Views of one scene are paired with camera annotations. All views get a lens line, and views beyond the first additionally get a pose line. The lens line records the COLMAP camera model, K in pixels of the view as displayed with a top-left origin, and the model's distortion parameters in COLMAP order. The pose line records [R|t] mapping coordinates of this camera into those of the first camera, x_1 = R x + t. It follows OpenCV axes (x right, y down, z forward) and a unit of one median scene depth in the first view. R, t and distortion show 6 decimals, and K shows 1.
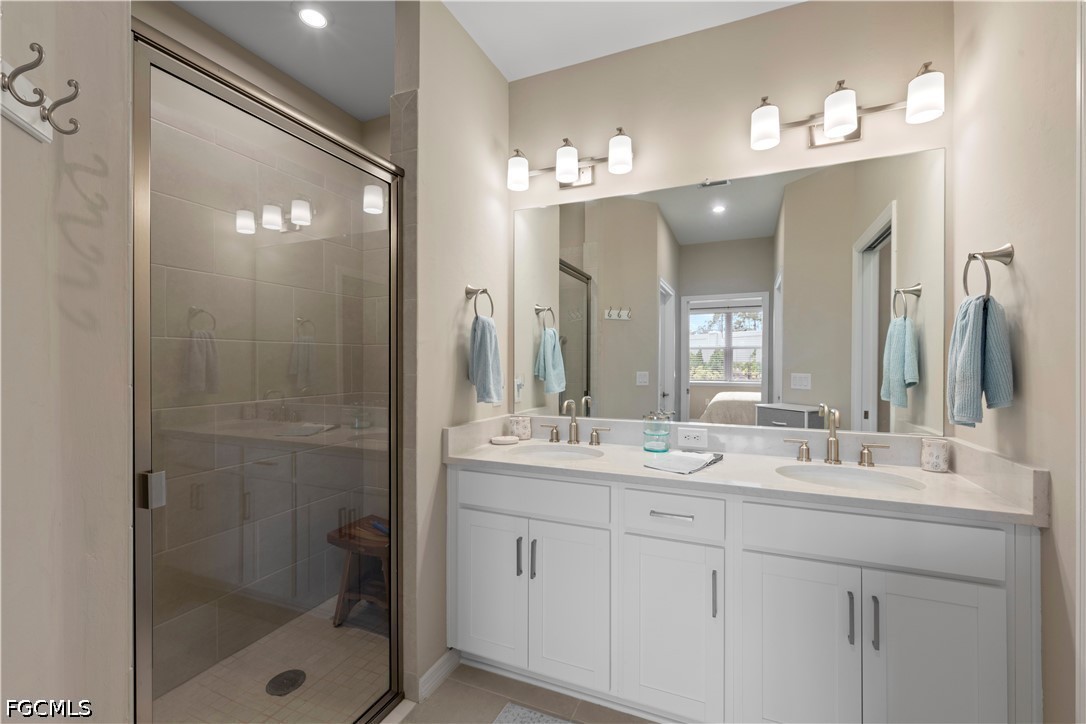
lens RADIAL K [[446.9, 0, 548.6], [0, 446.9, 363.6], [0, 0, 1]] dist [0.002715, -0.001886]
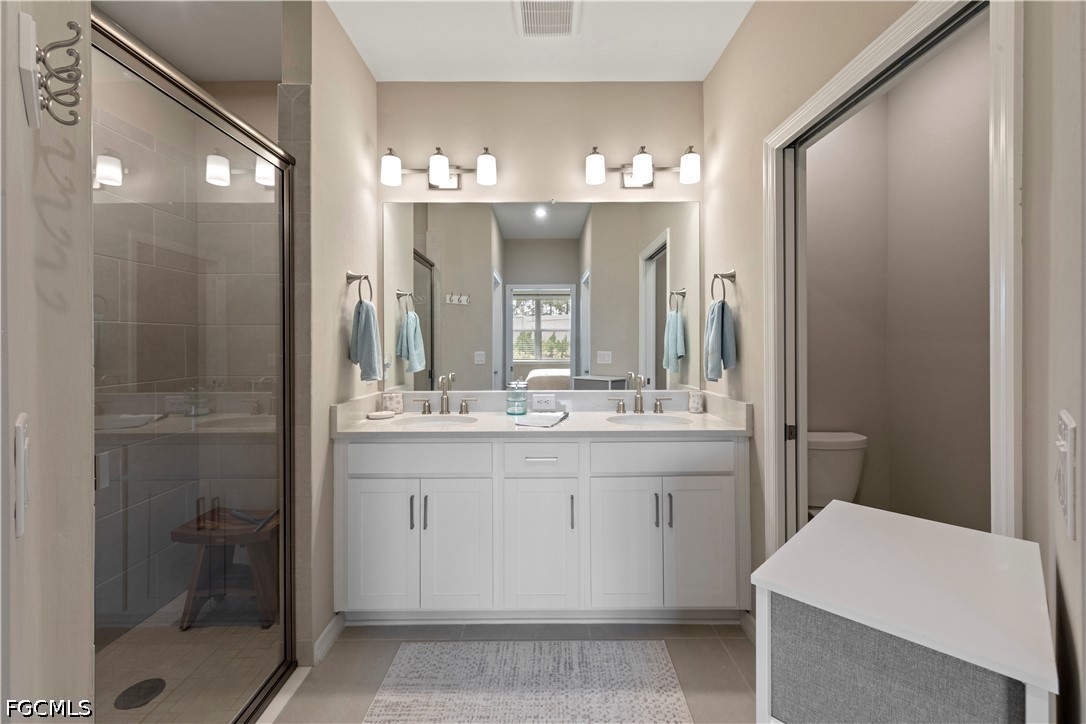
lens RADIAL K [[446.9, 0, 533.9], [0, 446.9, 343.1], [0, 0, 1]] dist [0.002715, -0.001886]
pose [[0.921586, -0.004118, 0.388153, -0.210433], [0.005772, 0.999979, -0.003097, 0.003290], [-0.388132, 0.005095, 0.921590, -0.170464]]
